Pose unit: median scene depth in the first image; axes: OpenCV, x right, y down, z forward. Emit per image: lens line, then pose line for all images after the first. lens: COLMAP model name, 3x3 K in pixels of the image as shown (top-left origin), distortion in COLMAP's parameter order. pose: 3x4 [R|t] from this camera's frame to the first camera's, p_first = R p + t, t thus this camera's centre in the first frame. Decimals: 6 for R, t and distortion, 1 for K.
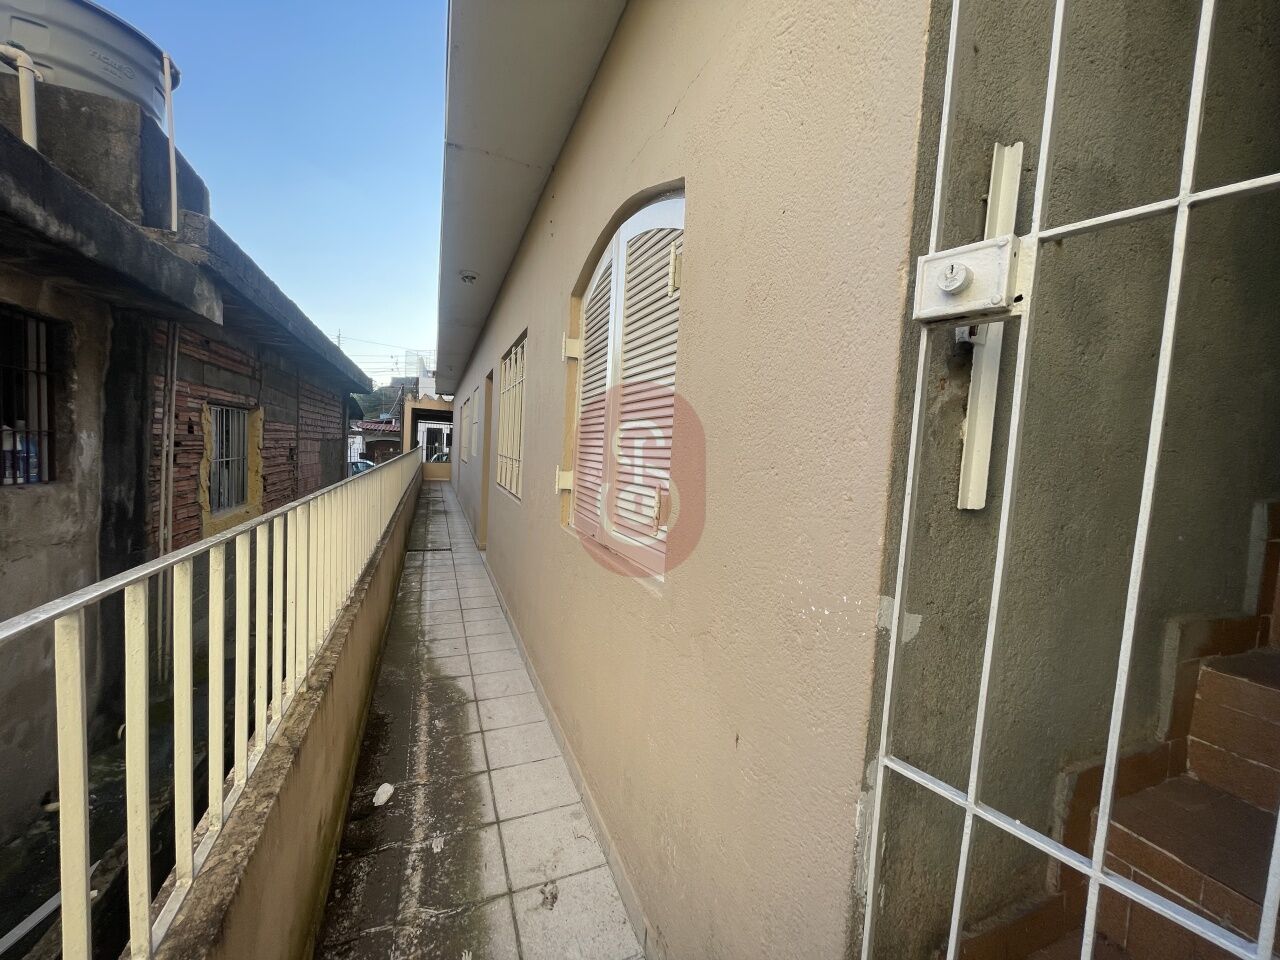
lens RADIAL K [[516.2, 0, 639.6], [0, 516.2, 484.3], [0, 0, 1]] dist [-0.002278, 0.000266]
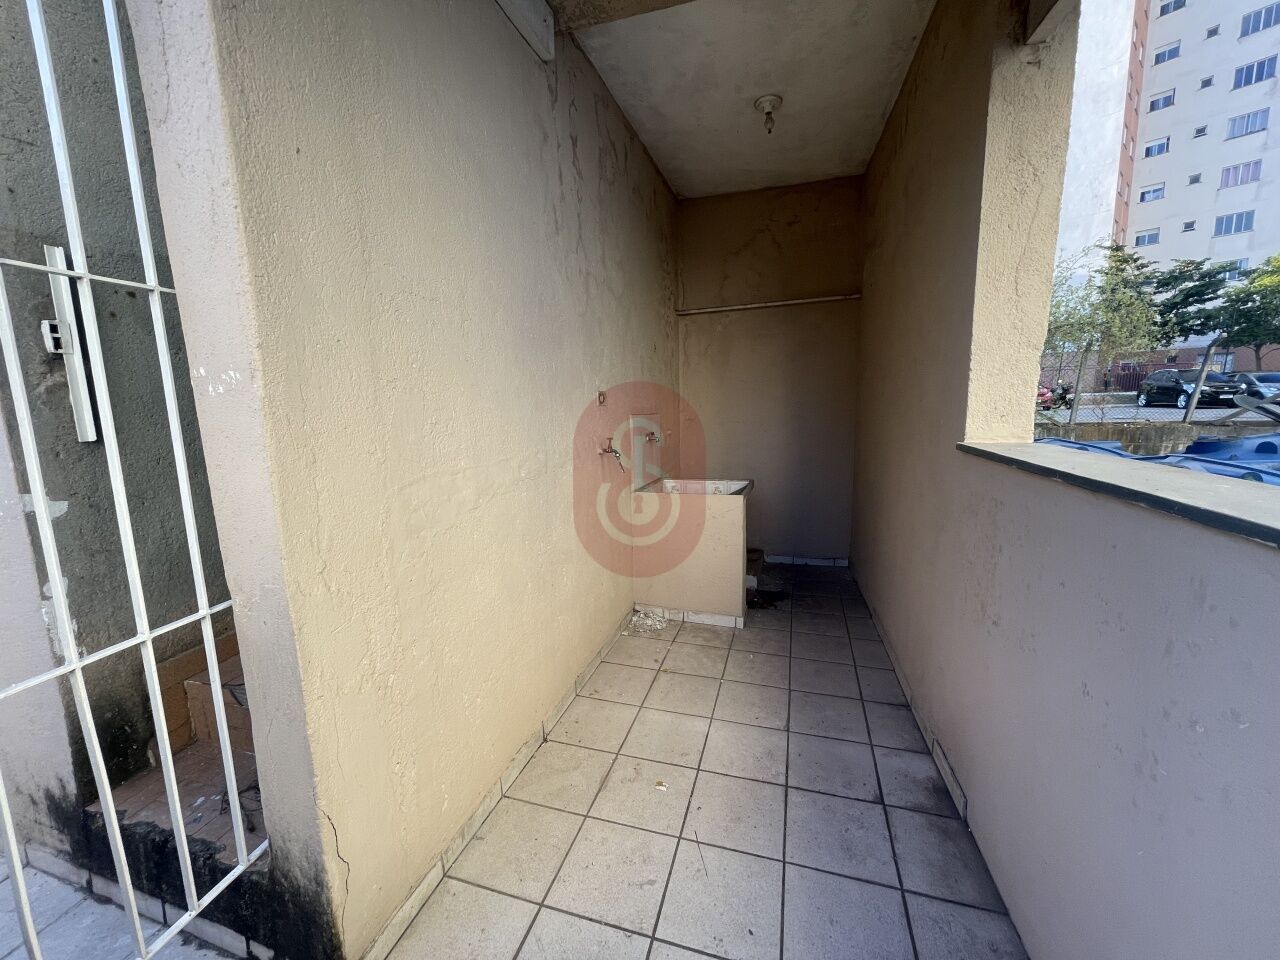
lens RADIAL K [[516.2, 0, 635.8], [0, 516.2, 480.2], [0, 0, 1]] dist [-0.002278, 0.000266]
pose [[0.638623, -0.189023, 0.745943, 0.493358], [0.110402, 0.981839, 0.154281, 0.120978], [-0.761559, -0.016174, 0.647893, -1.808802]]
